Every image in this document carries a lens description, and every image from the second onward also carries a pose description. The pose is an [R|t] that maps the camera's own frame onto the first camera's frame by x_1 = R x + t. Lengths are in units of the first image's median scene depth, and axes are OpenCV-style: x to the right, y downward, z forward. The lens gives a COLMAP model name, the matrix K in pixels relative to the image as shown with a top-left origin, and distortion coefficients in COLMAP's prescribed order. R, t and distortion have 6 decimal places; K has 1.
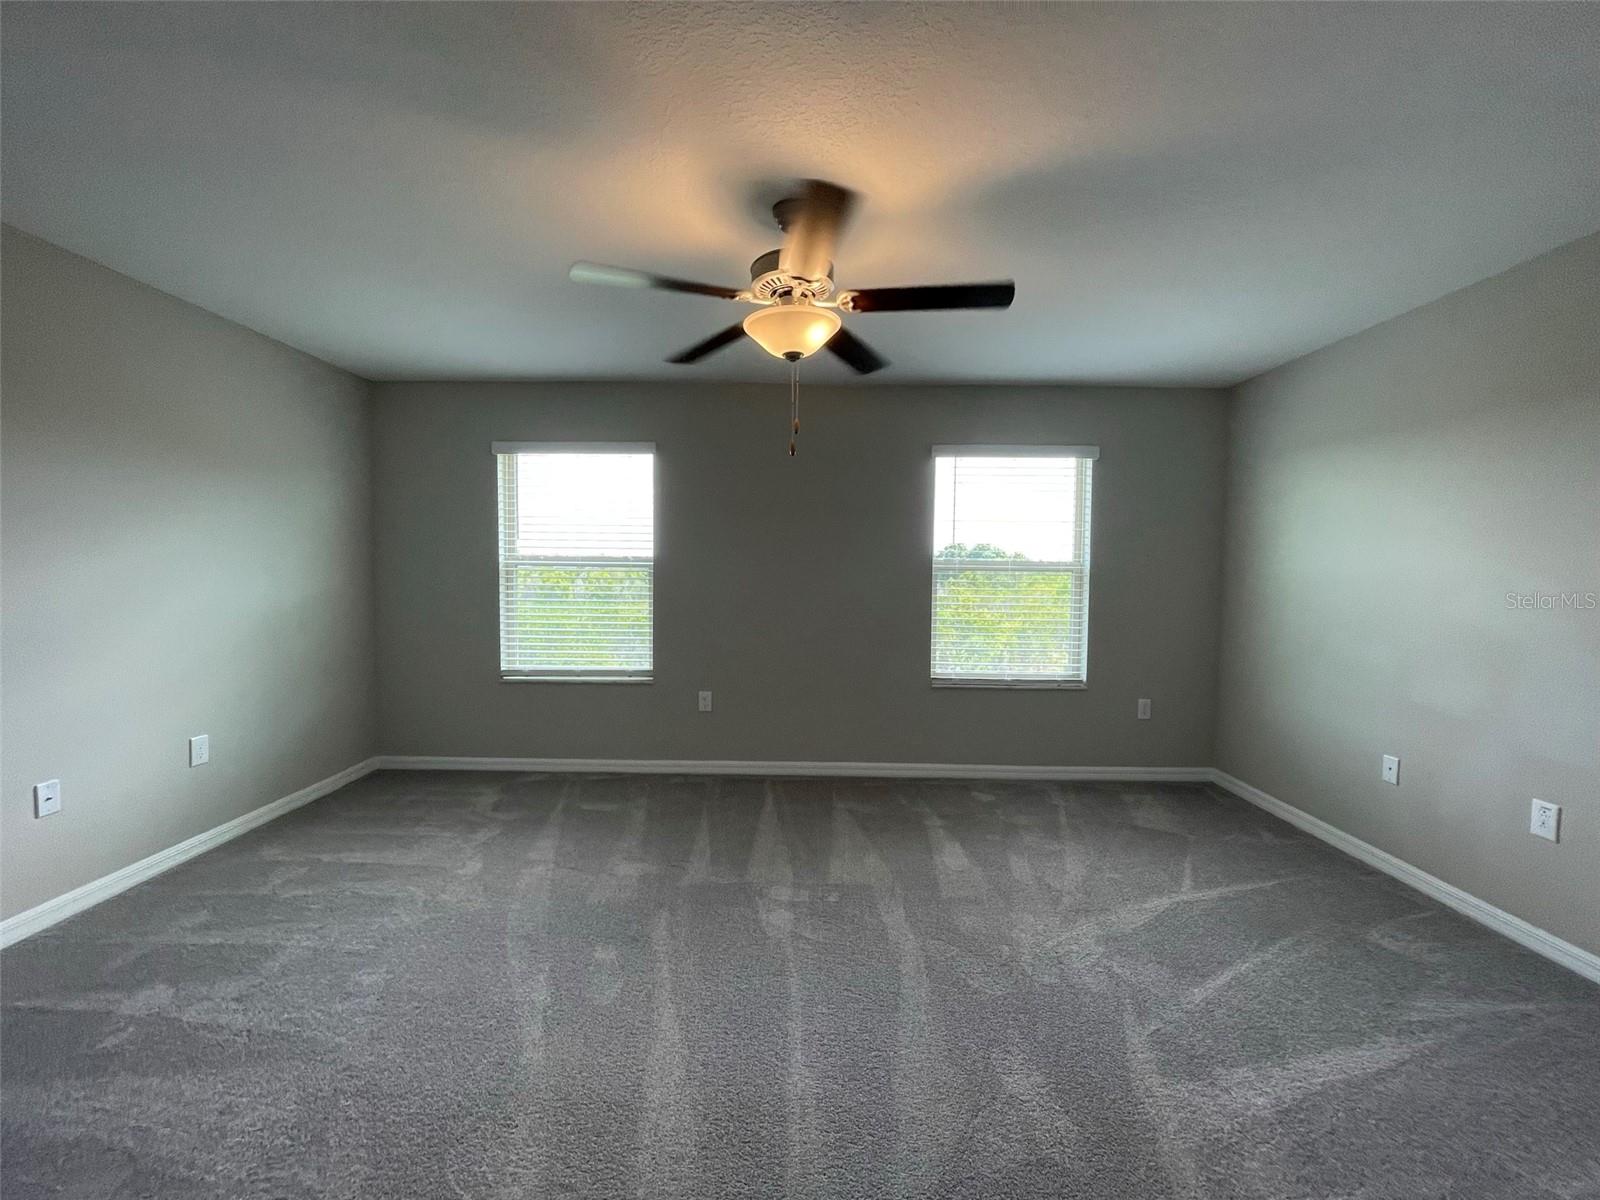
lens RADIAL K [[650.3, 0, 795.7], [0, 650.3, 600.1], [0, 0, 1]] dist [-0.004762, -0.000735]
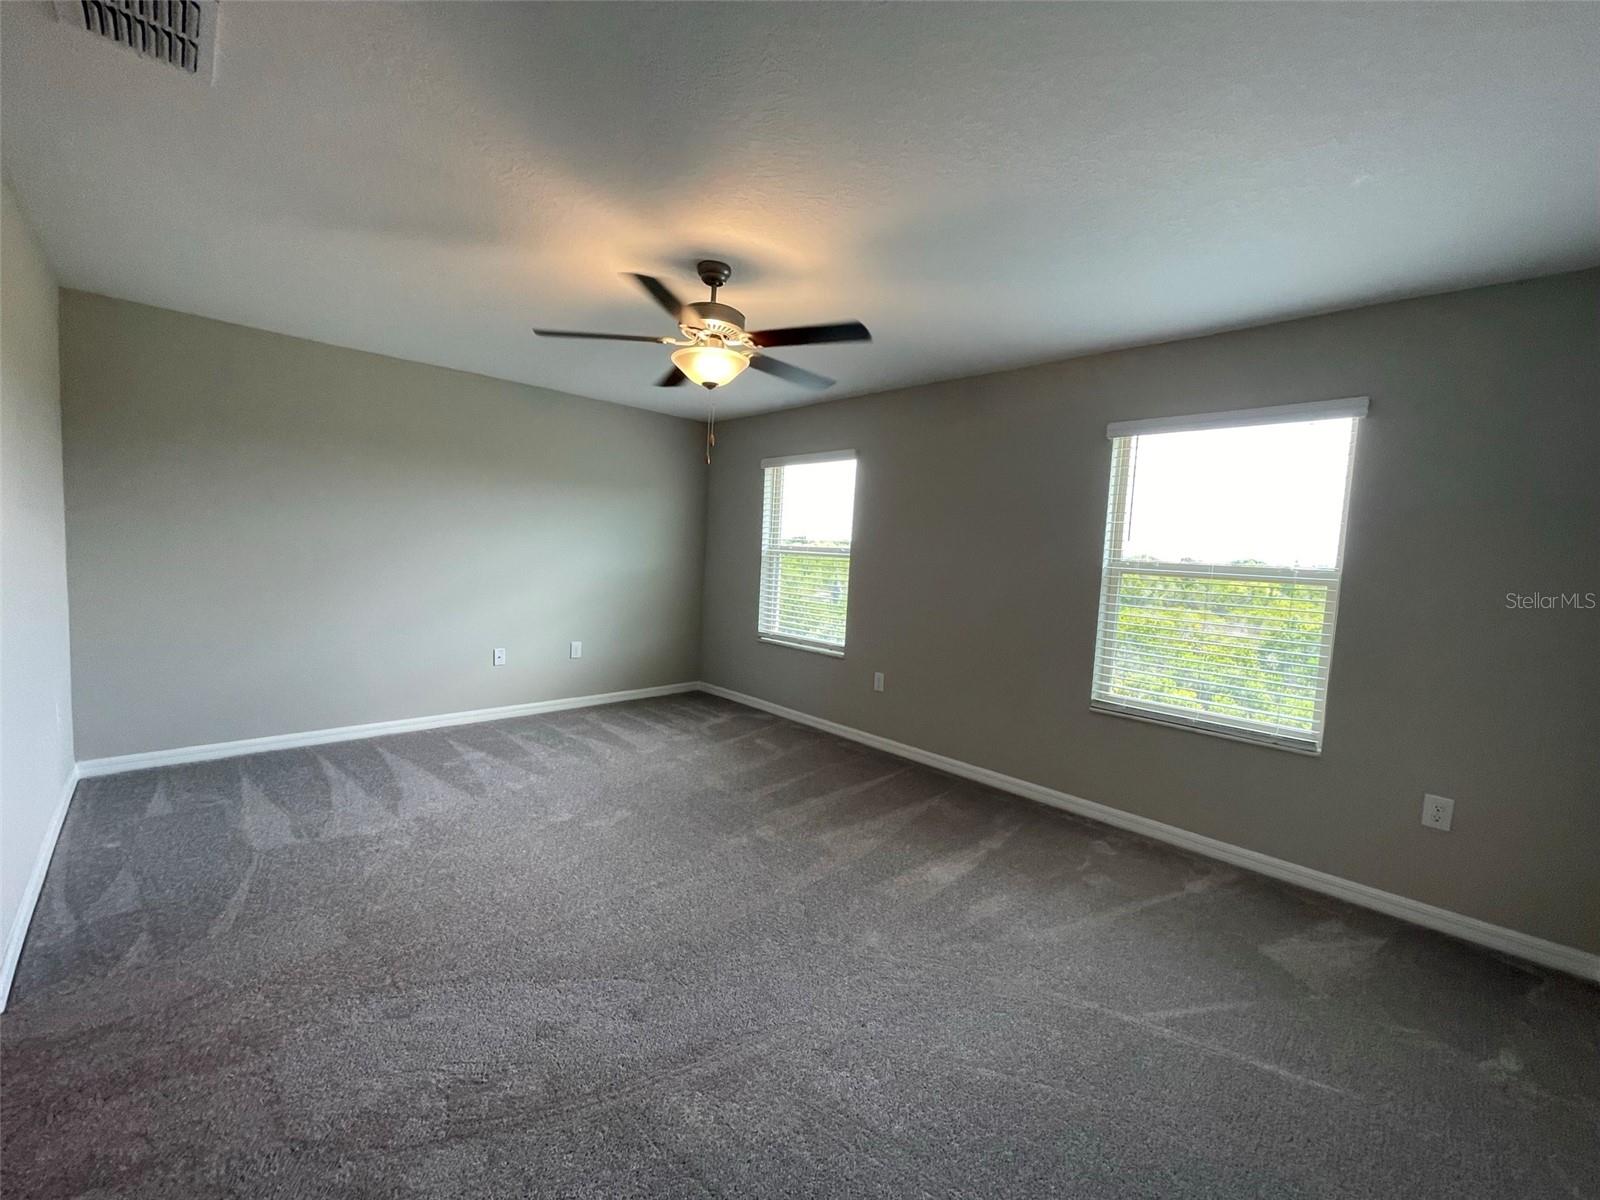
lens RADIAL K [[650.3, 0, 795.7], [0, 650.3, 600.1], [0, 0, 1]] dist [-0.004762, -0.000735]
pose [[0.697912, 0.078593, -0.711858, 0.622082], [-0.076438, 0.996457, 0.035074, -0.010395], [0.712093, 0.029934, 0.701447, 0.148331]]
